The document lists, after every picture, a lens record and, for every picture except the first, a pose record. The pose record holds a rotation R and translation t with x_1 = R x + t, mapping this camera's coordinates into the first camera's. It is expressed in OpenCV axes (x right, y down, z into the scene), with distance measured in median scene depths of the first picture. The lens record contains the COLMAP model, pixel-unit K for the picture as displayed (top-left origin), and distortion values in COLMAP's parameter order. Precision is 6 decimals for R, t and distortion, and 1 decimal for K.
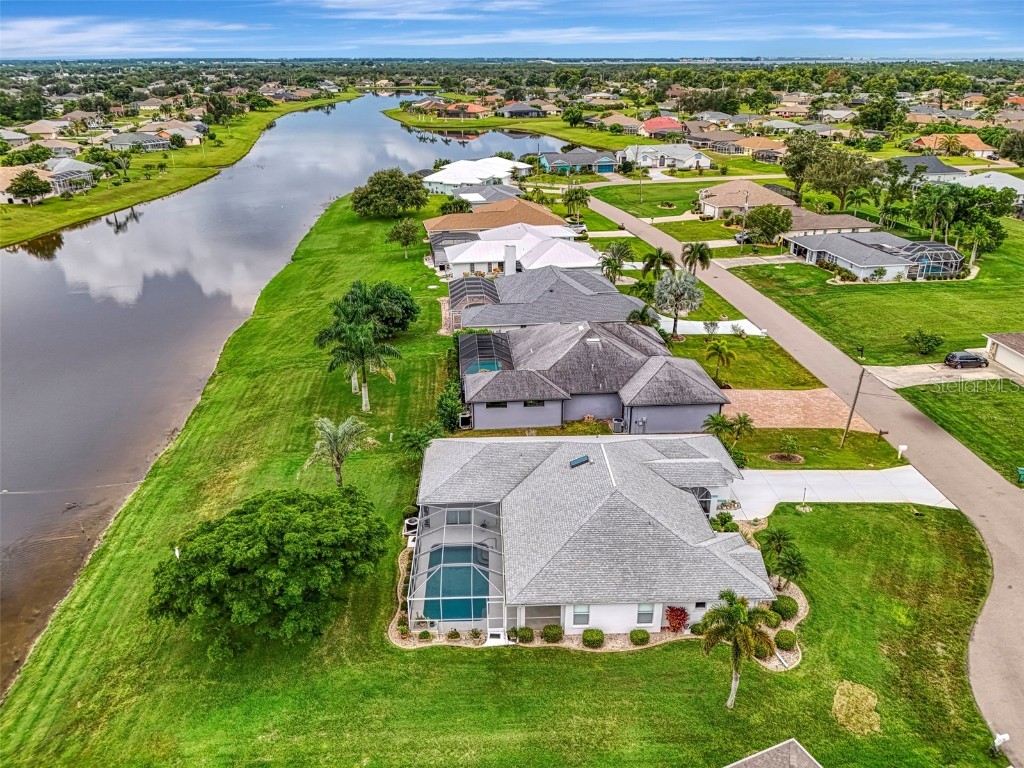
lens RADIAL K [[765.3, 0, 512.0], [0, 765.3, 384.0], [0, 0, 1]] dist [0.059483, -0.067328]
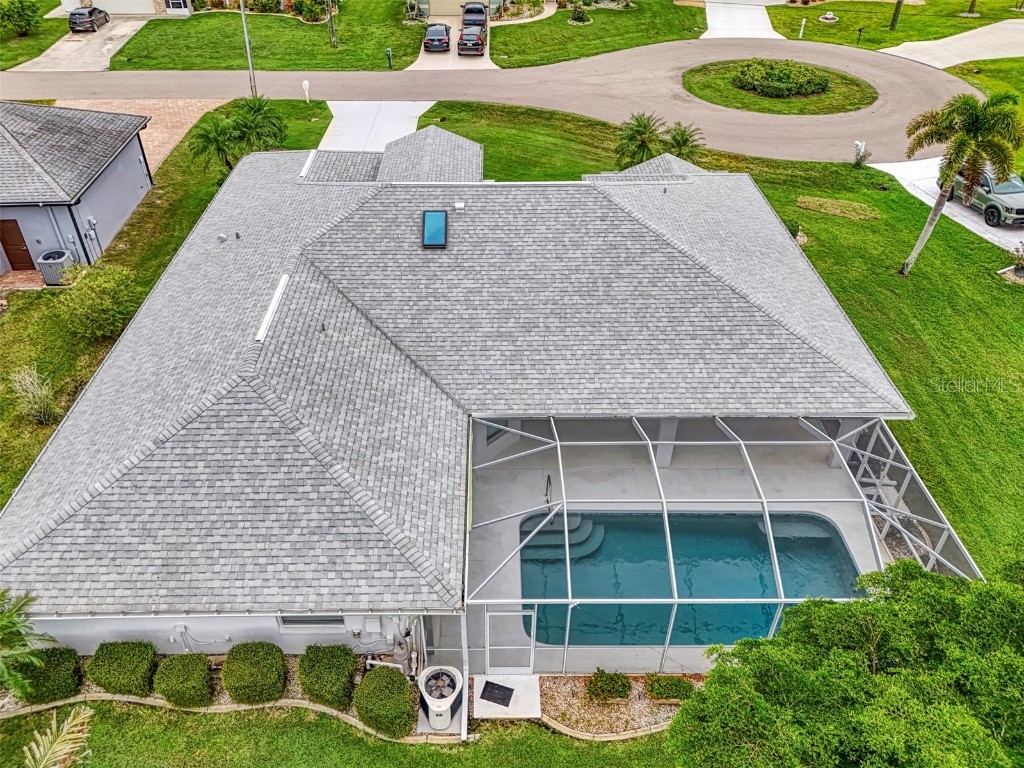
lens RADIAL K [[791.9, 0, 492.6], [0, 791.9, 360.7], [0, 0, 1]] dist [0.021375, -0.006001]
pose [[0.030931, -0.580904, 0.813384, -0.246321], [0.386427, 0.757447, 0.526260, -0.045889], [-0.921801, 0.298035, 0.247906, 0.730330]]
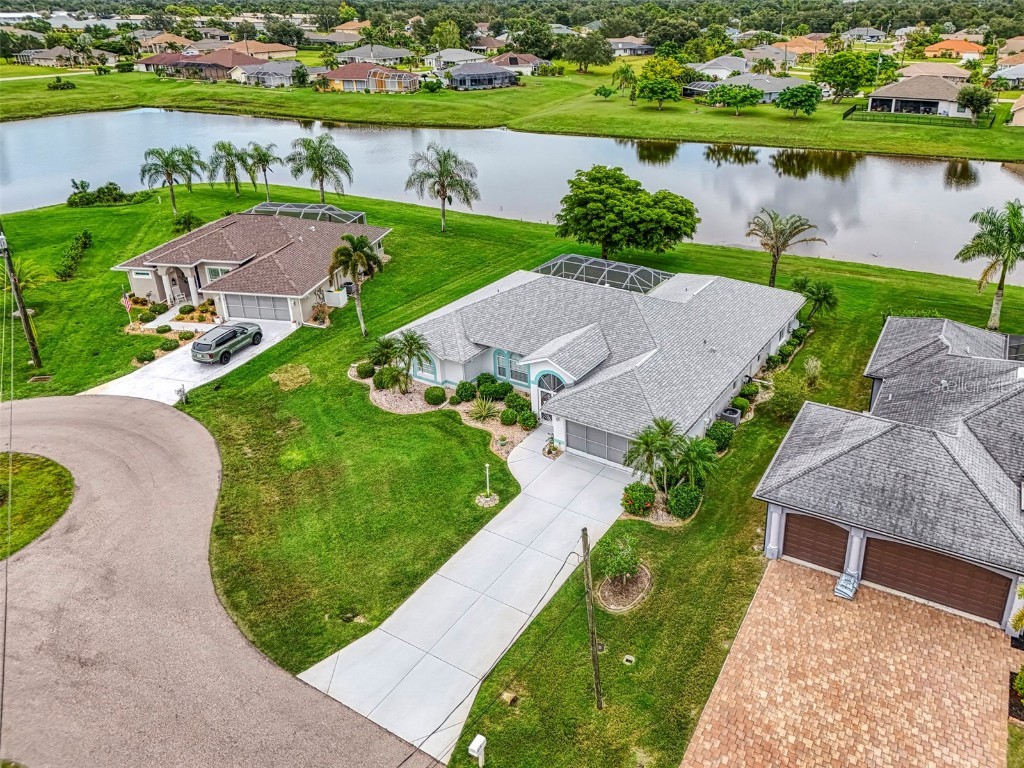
lens RADIAL K [[789.2, 0, 561.9], [0, 789.2, 356.0], [0, 0, 1]] dist [0.019142, -0.001842]
pose [[-0.552972, 0.356677, -0.752996, 0.701308], [-0.314903, 0.747243, 0.585205, -0.291838], [0.771400, 0.560723, -0.300886, 1.039754]]
